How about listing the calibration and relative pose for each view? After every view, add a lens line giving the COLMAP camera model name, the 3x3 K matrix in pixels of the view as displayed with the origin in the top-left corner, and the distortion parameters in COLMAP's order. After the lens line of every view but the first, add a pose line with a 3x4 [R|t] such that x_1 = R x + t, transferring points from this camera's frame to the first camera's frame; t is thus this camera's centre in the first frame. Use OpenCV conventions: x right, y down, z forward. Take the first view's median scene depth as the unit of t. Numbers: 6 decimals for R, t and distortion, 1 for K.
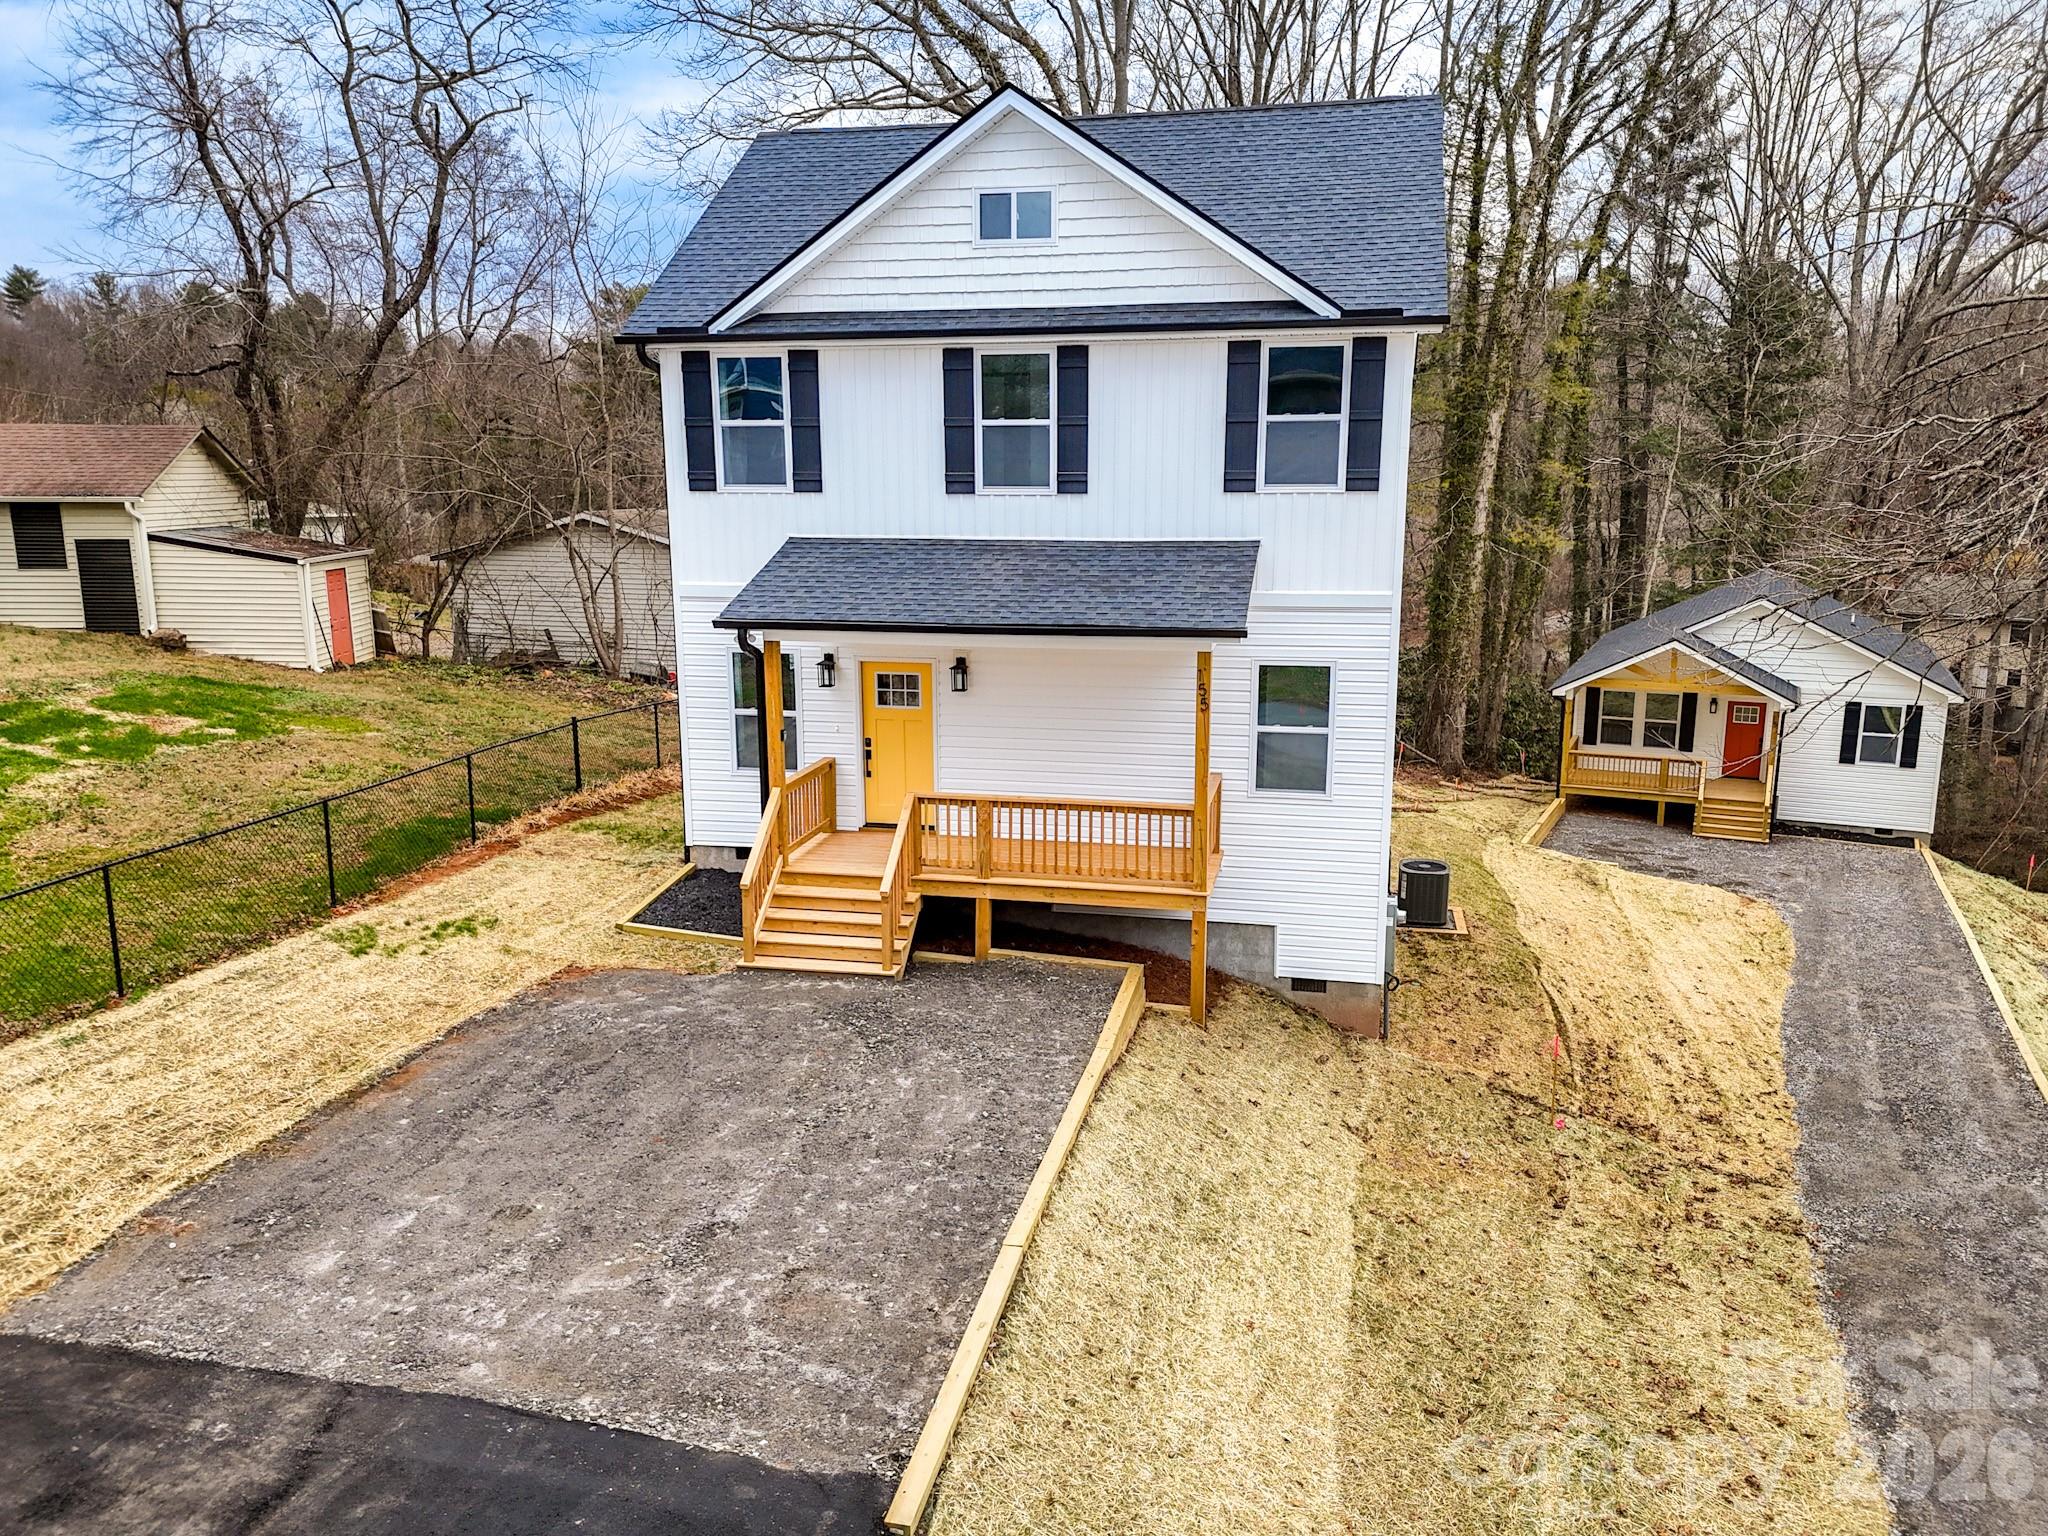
lens RADIAL K [[1510.7, 0, 1026.8], [0, 1510.7, 764.0], [0, 0, 1]] dist [0.051818, -0.039026]
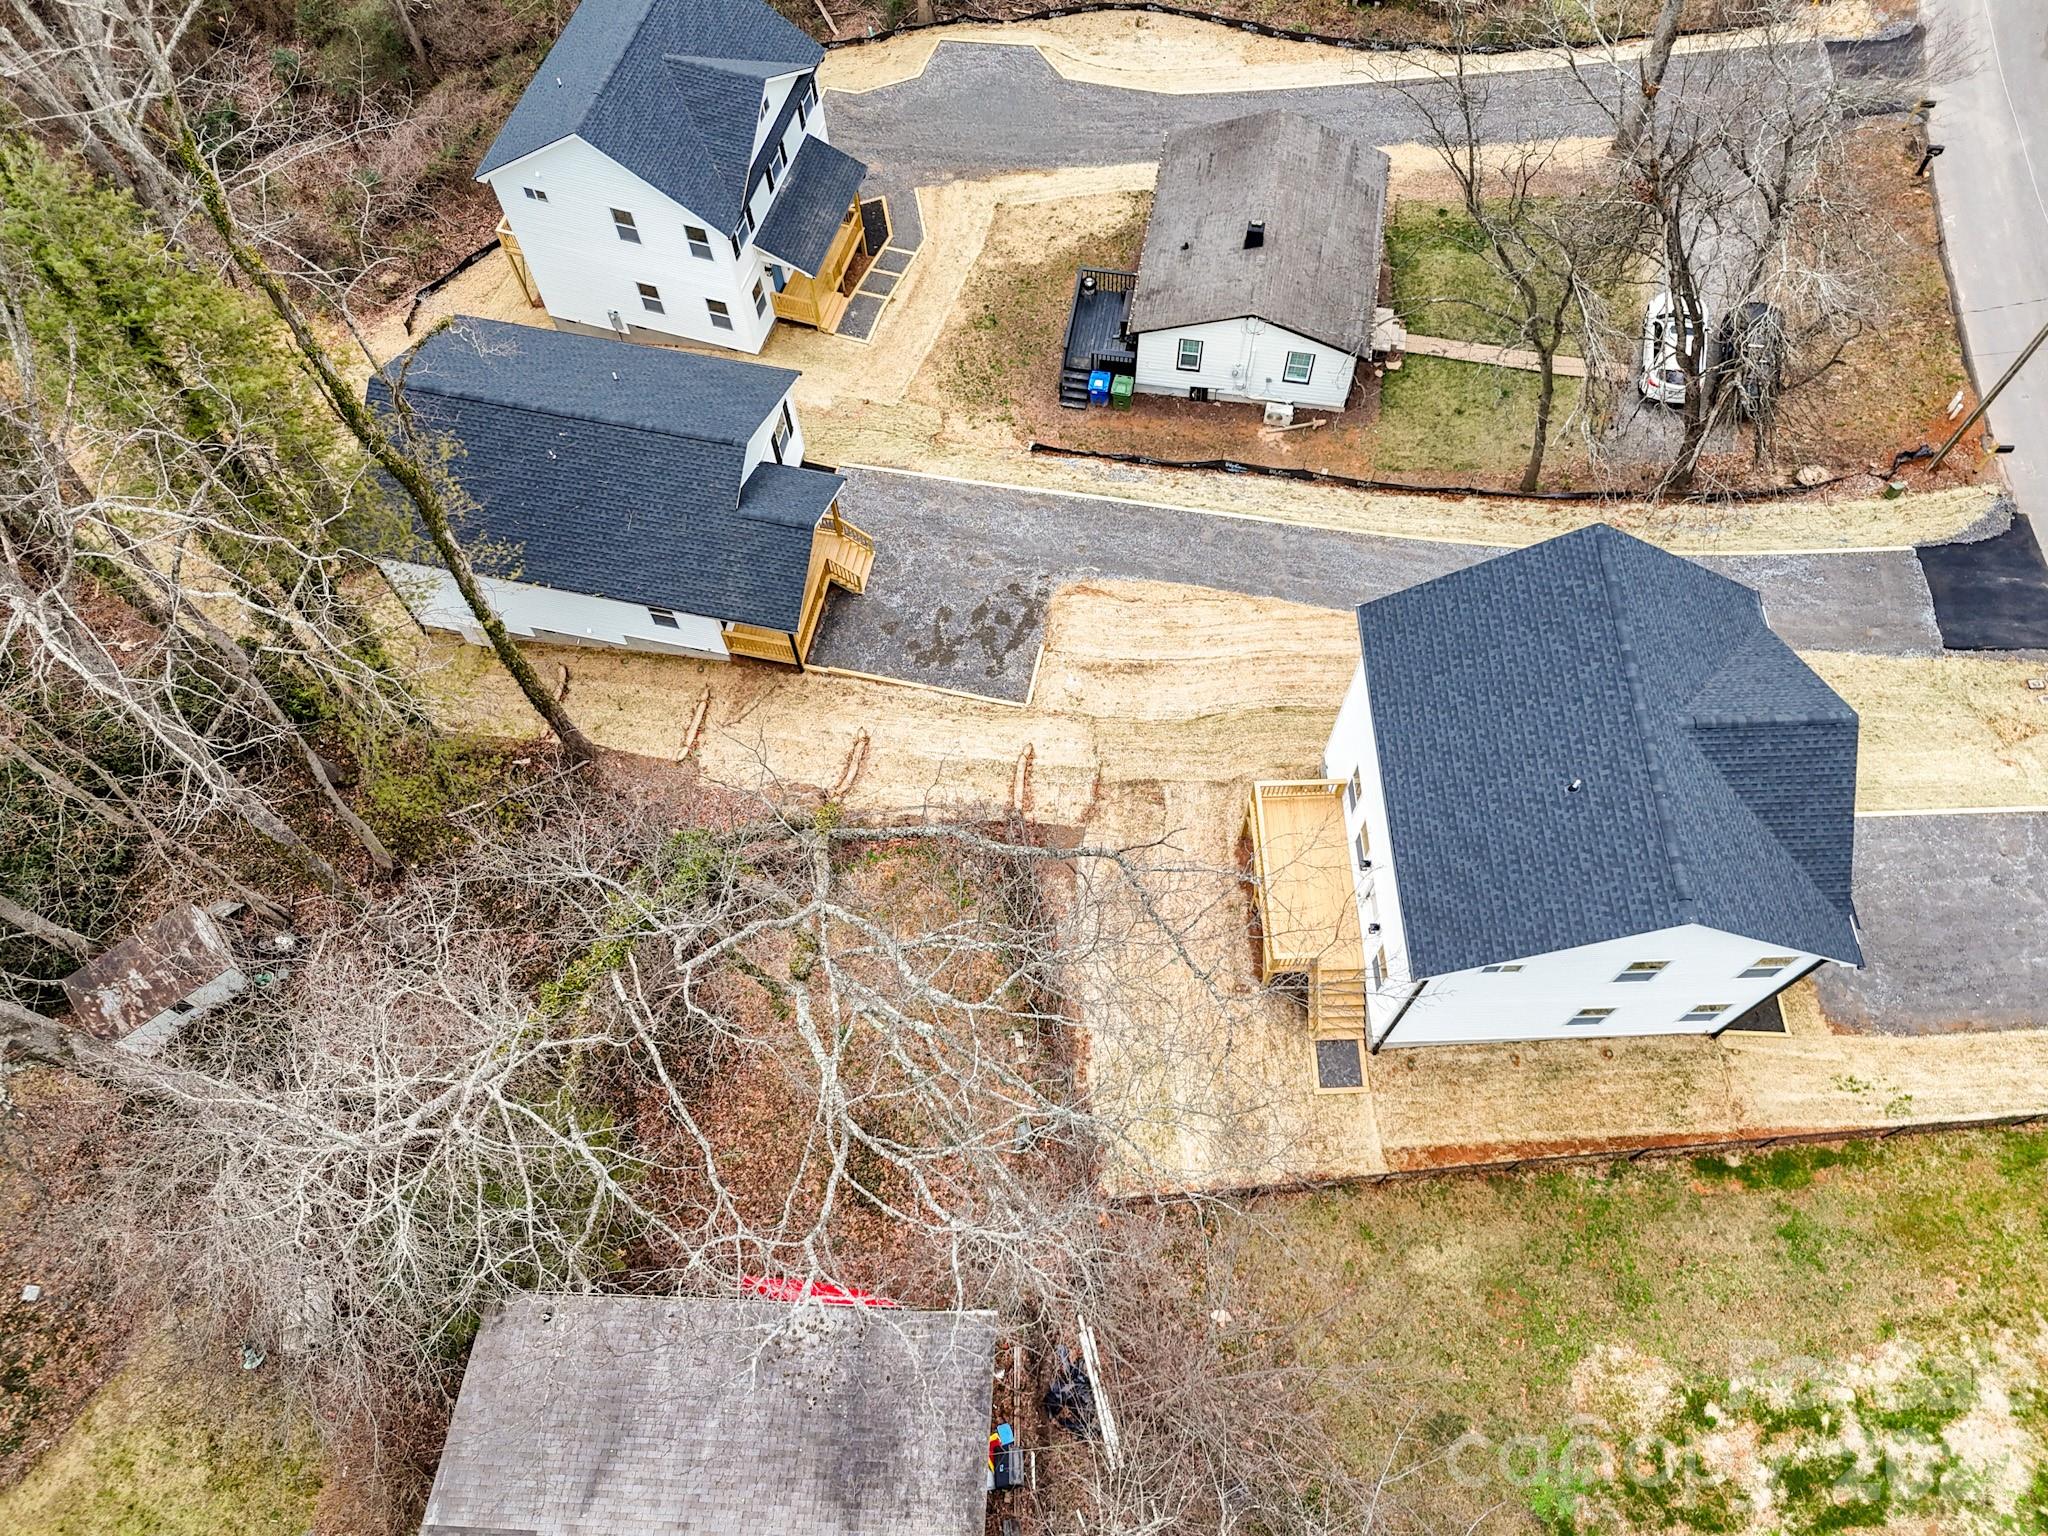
lens RADIAL K [[1510.7, 0, 1041.8], [0, 1510.7, 773.0], [0, 0, 1]] dist [0.051818, -0.039026]
pose [[-0.239712, -0.870374, 0.430102, -0.635518], [0.207559, 0.386831, 0.898488, -2.251689], [-0.948397, 0.304650, 0.087926, 1.732804]]
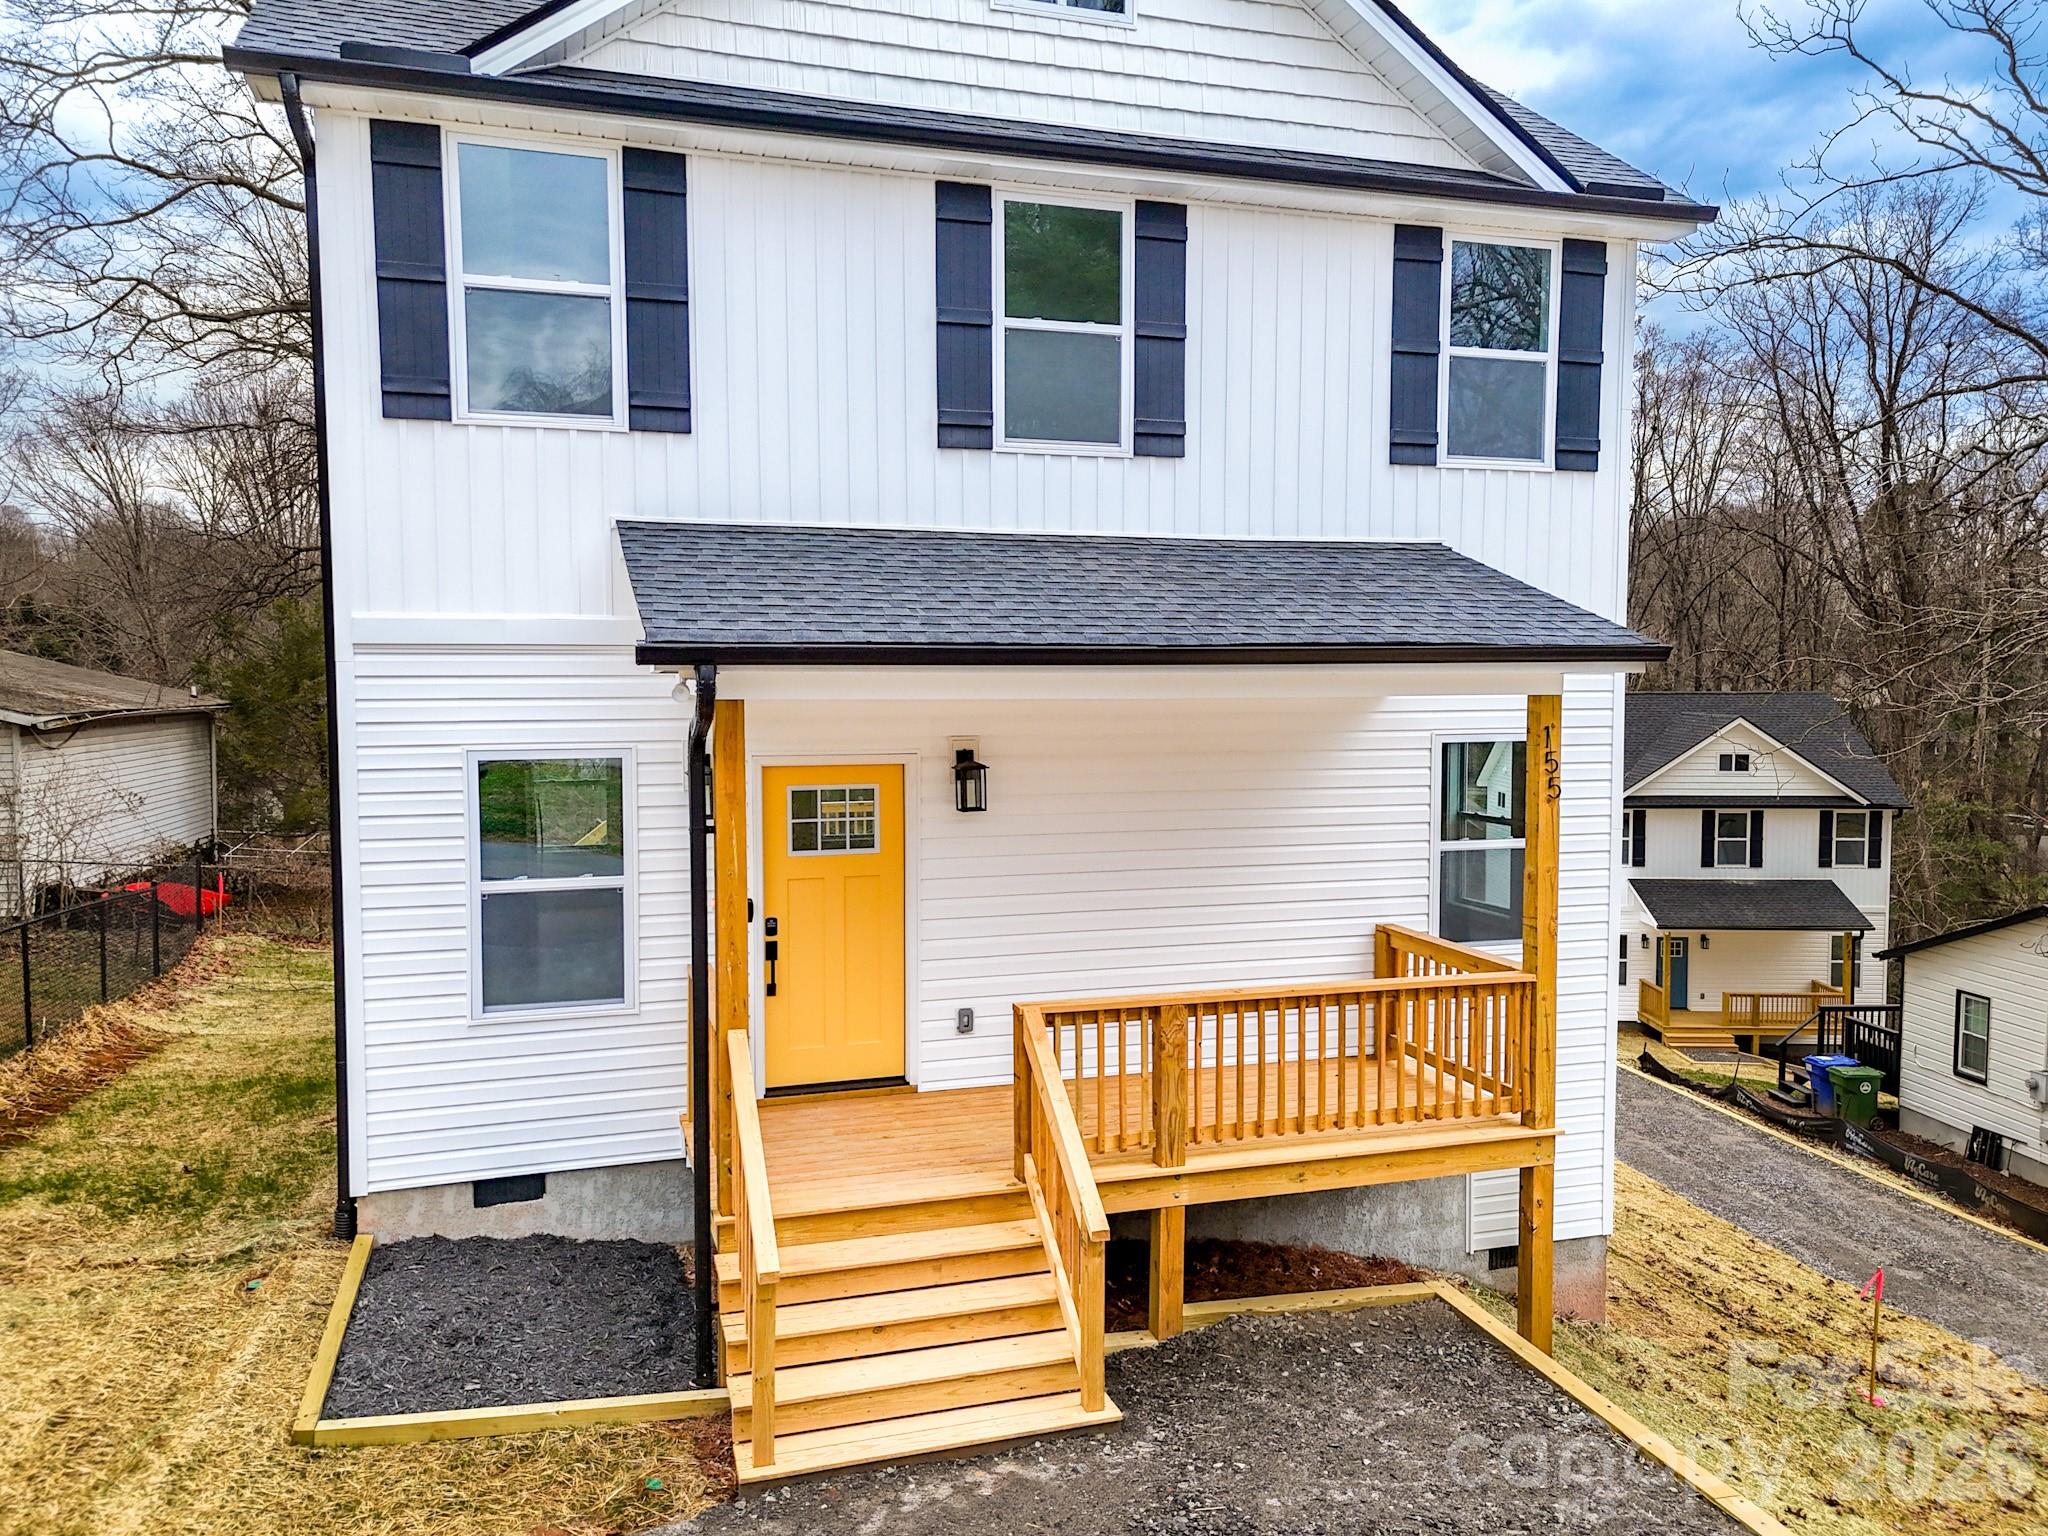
lens RADIAL K [[1510.7, 0, 1026.5], [0, 1510.7, 761.1], [0, 0, 1]] dist [0.051818, -0.039026]
pose [[0.867932, -0.027712, 0.495910, -0.302636], [0.096129, 0.988936, -0.112981, -0.004092], [-0.487293, 0.145731, 0.860993, 0.546148]]
